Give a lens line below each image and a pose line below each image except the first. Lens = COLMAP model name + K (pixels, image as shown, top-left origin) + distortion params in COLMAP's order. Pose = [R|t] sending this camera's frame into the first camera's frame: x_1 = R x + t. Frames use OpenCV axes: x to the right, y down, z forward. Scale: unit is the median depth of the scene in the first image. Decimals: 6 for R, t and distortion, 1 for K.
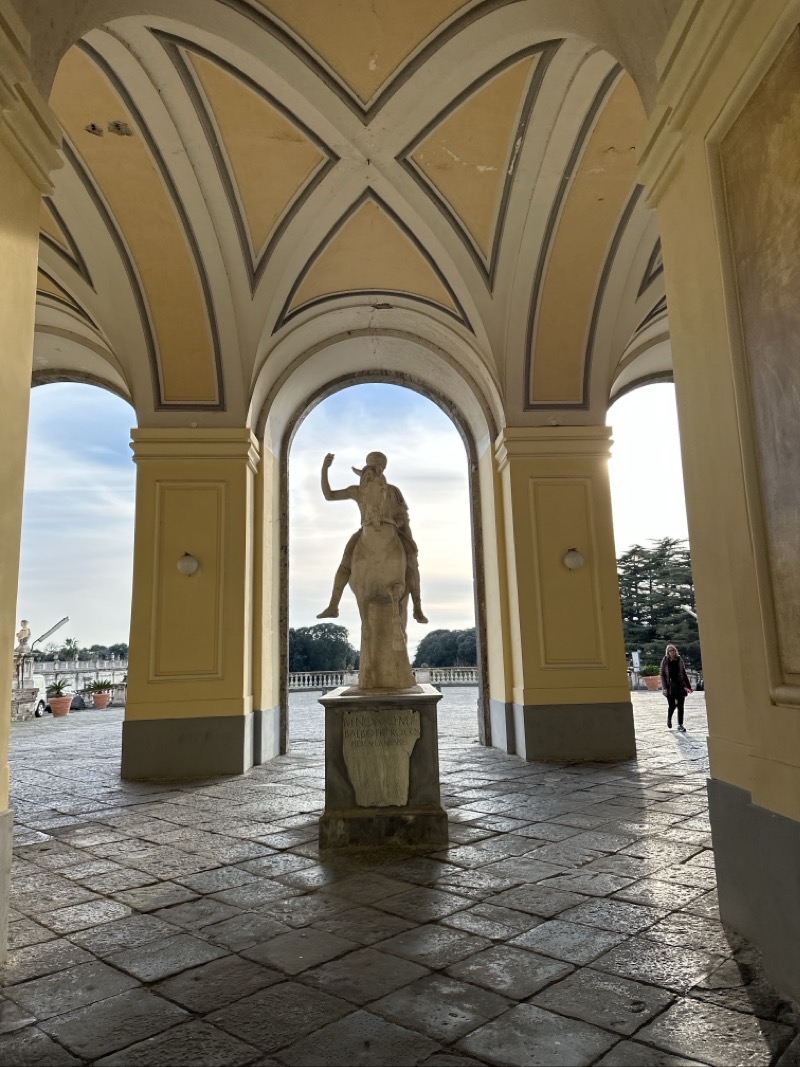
lens RADIAL K [[758.6, 0, 401.2], [0, 758.6, 531.9], [0, 0, 1]] dist [0.012253, -0.000632]
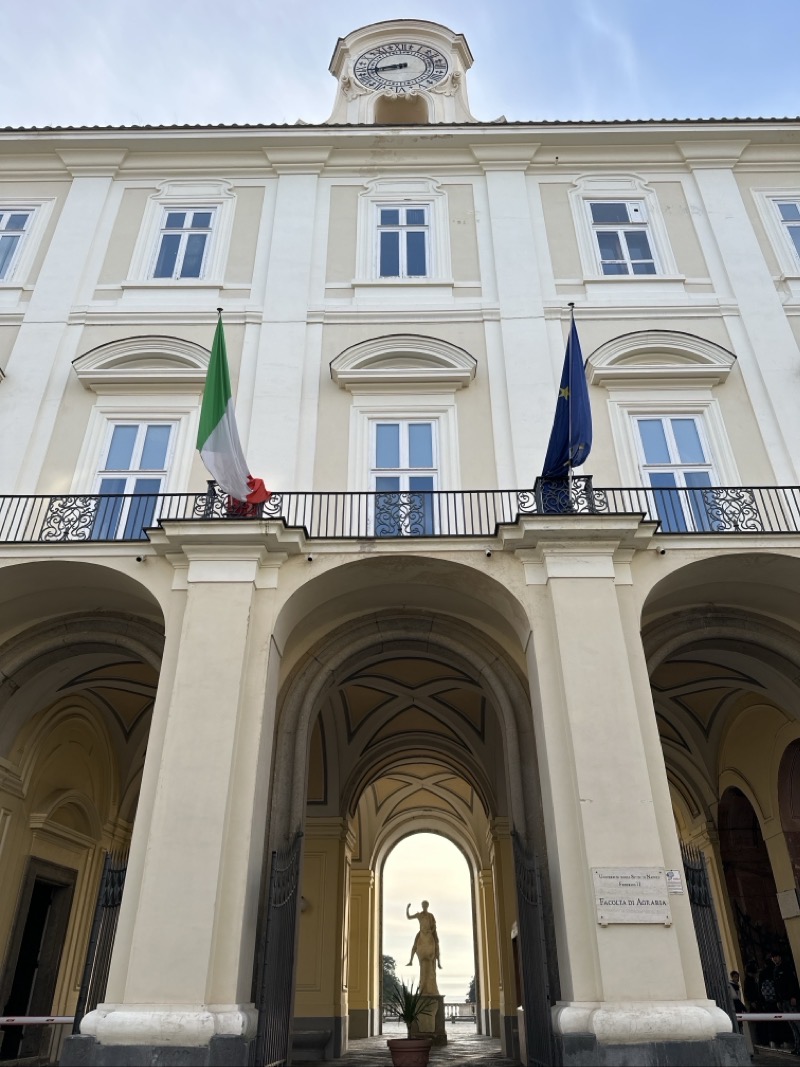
lens RADIAL K [[758.6, 0, 400.1], [0, 758.6, 532.9], [0, 0, 1]] dist [0.012253, -0.000632]
pose [[0.997880, -0.013381, -0.063689, 0.076946], [-0.011378, 0.927690, -0.373179, -0.327681], [0.064077, 0.373112, 0.925571, -2.259026]]
